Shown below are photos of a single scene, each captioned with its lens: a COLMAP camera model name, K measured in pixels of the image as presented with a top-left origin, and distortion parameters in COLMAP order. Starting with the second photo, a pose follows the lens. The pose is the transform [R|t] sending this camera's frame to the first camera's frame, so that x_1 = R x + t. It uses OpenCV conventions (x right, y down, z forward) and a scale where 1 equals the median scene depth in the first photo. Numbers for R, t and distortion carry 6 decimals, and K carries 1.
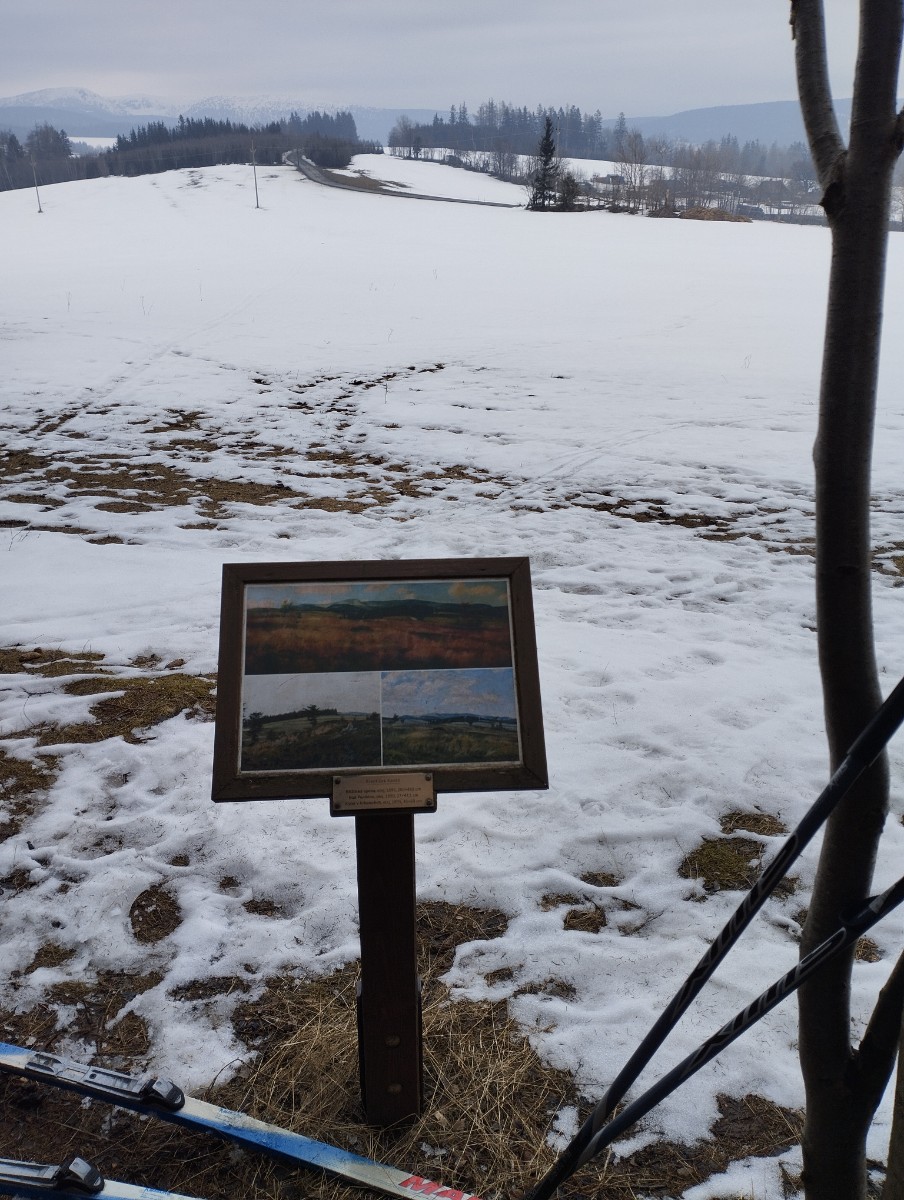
lens RADIAL K [[986.0, 0, 449.7], [0, 986.0, 604.6], [0, 0, 1]] dist [0.112819, -0.141160]
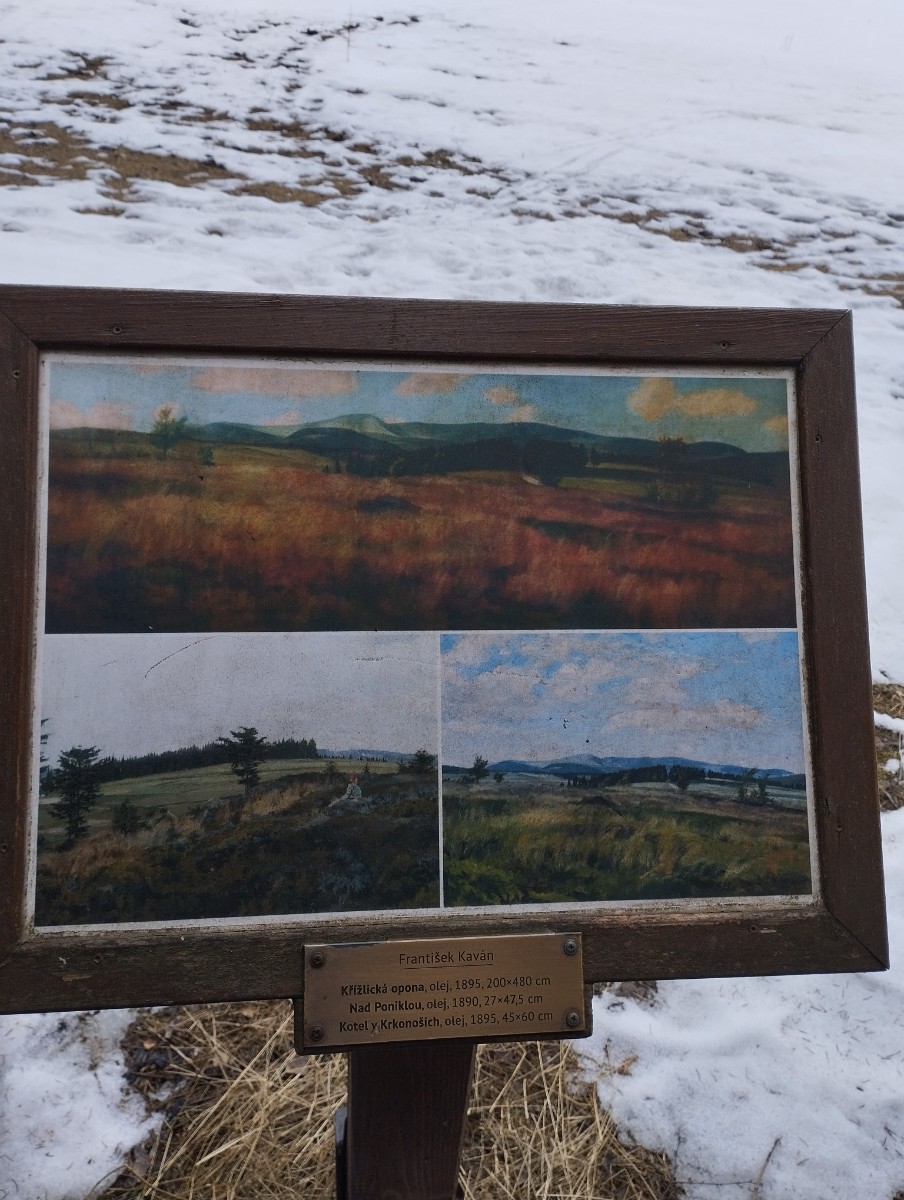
lens RADIAL K [[986.0, 0, 447.9], [0, 986.0, 610.0], [0, 0, 1]] dist [0.112819, -0.141160]
pose [[0.997681, 0.037202, 0.057002, -0.022780], [-0.051384, 0.960850, 0.272263, -0.009740], [-0.044641, -0.274561, 0.960533, 0.171582]]
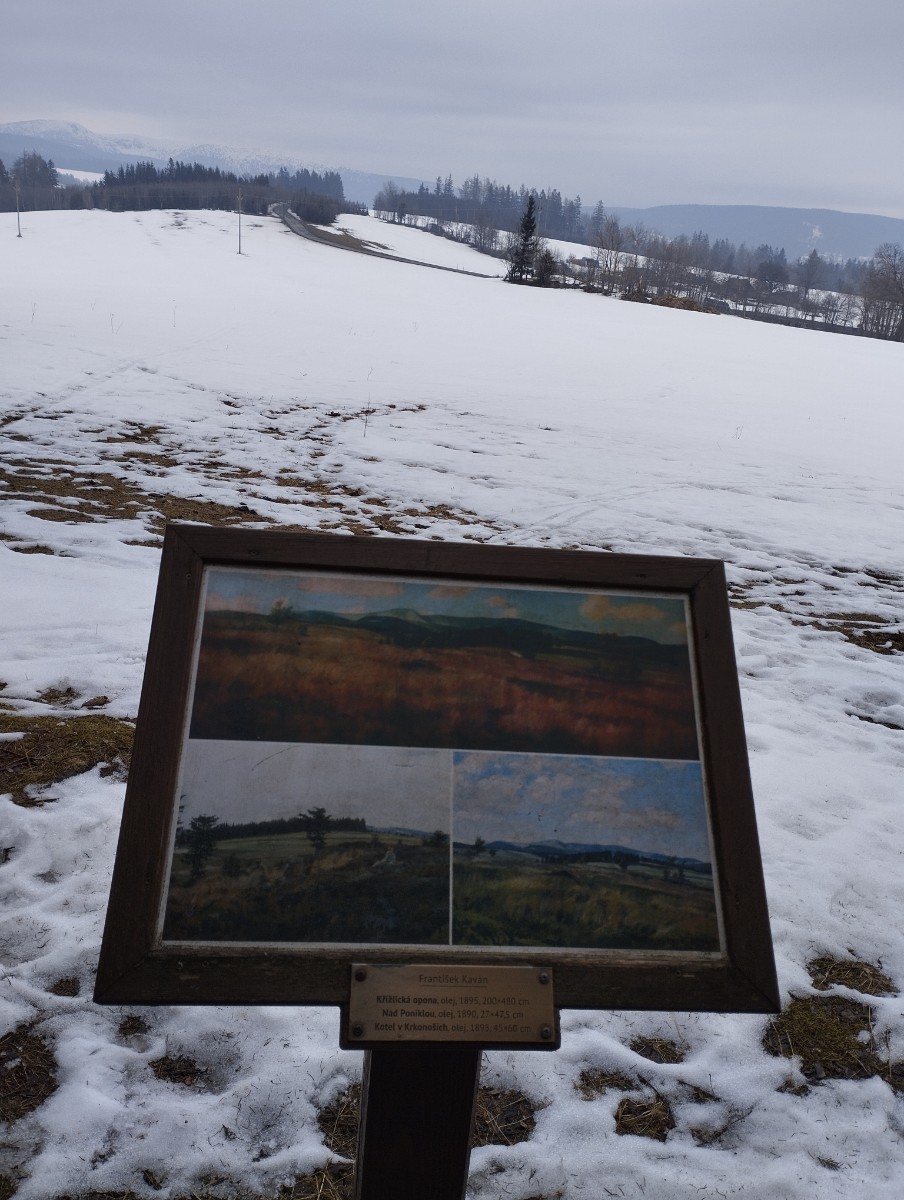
lens RADIAL K [[986.0, 0, 447.8], [0, 986.0, 603.7], [0, 0, 1]] dist [0.112819, -0.141160]
pose [[0.995679, 0.080410, 0.046439, -0.026803], [-0.077499, 0.995099, -0.061412, 0.006033], [-0.051149, 0.057547, 0.997032, 0.123882]]
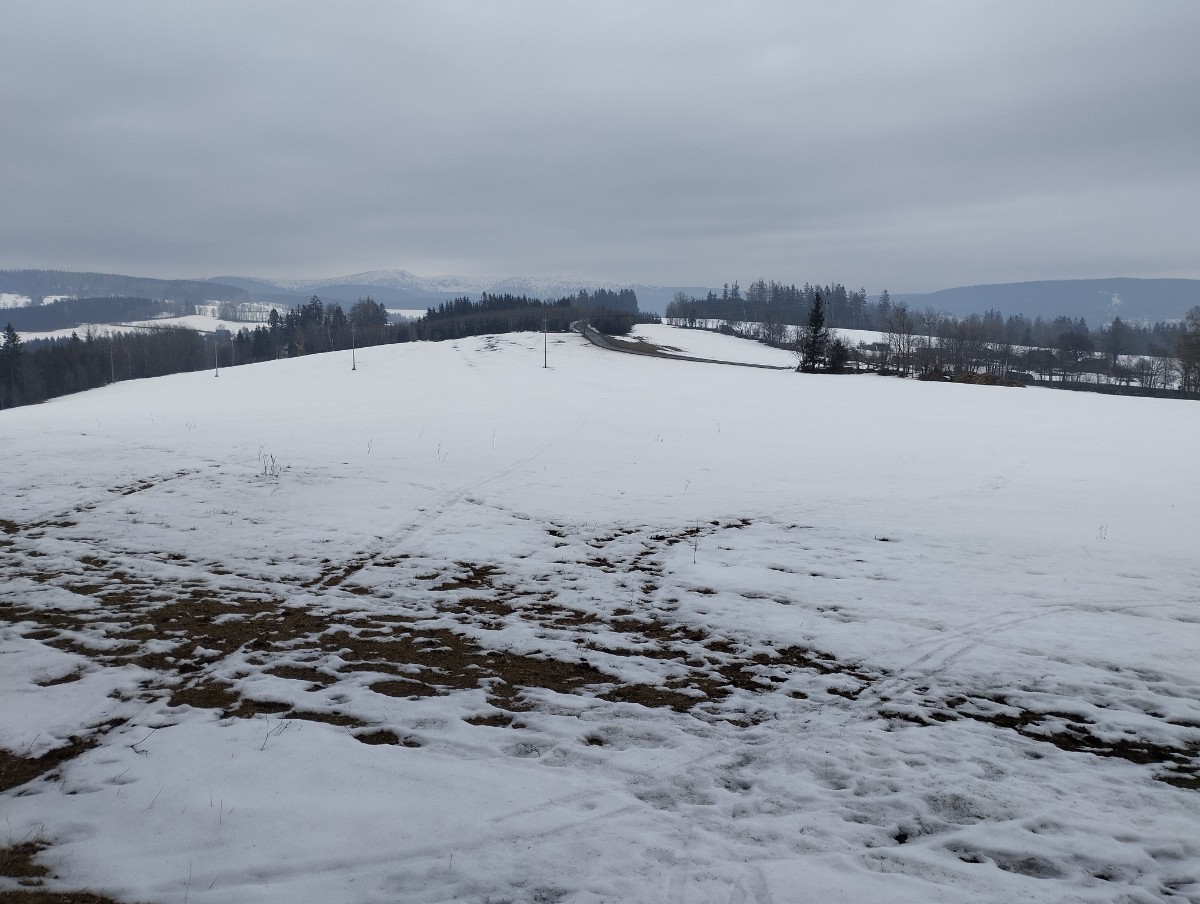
lens RADIAL K [[986.0, 0, 588.9], [0, 986.0, 462.9], [0, 0, 1]] dist [0.112819, -0.141160]
pose [[0.991394, 0.026246, -0.128251, -0.073159], [-0.060971, 0.959522, -0.274955, -0.060826], [0.115843, 0.280408, 0.952865, 0.177728]]
